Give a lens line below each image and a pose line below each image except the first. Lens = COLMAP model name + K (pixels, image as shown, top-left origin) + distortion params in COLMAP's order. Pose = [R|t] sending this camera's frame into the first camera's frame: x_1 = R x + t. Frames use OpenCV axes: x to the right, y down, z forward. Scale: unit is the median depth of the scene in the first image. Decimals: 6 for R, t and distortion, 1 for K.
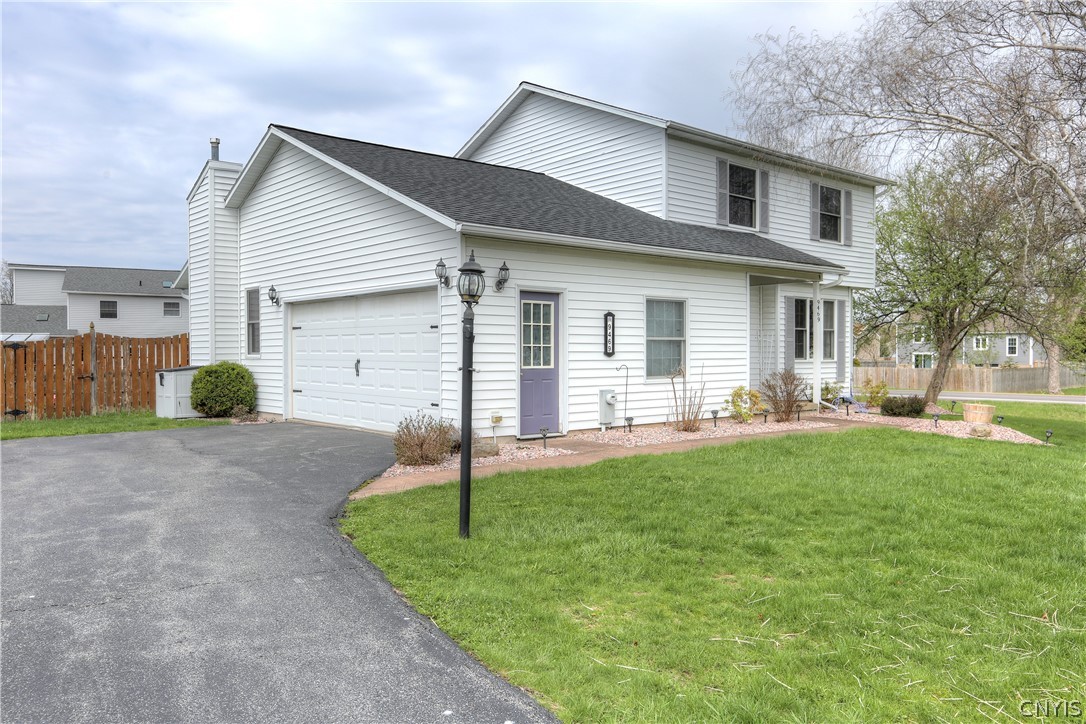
lens RADIAL K [[817.5, 0, 543.1], [0, 817.5, 360.8], [0, 0, 1]] dist [0.000044, 0.000020]
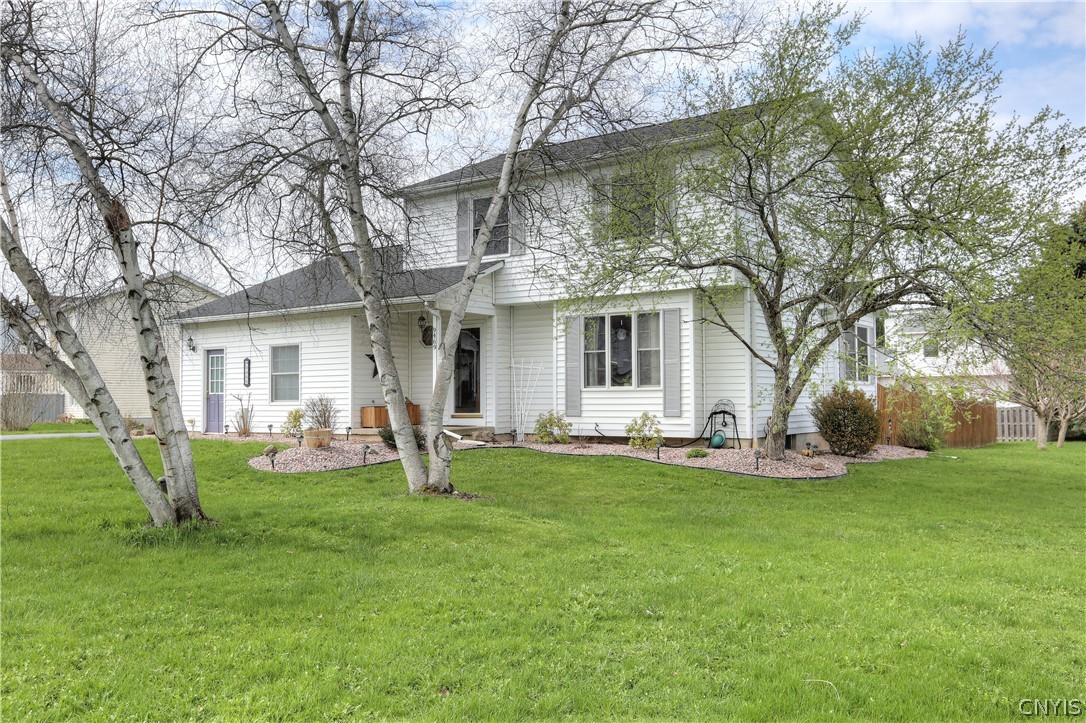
lens RADIAL K [[968.3, 0, 543.1], [0, 968.3, 363.2], [0, 0, 1]] dist [-0.001868, -0.000450]
pose [[0.230090, -0.033863, -0.972580, 1.918413], [-0.001301, 0.999383, -0.035104, 0.013576], [0.973168, 0.009342, 0.229904, 1.075765]]
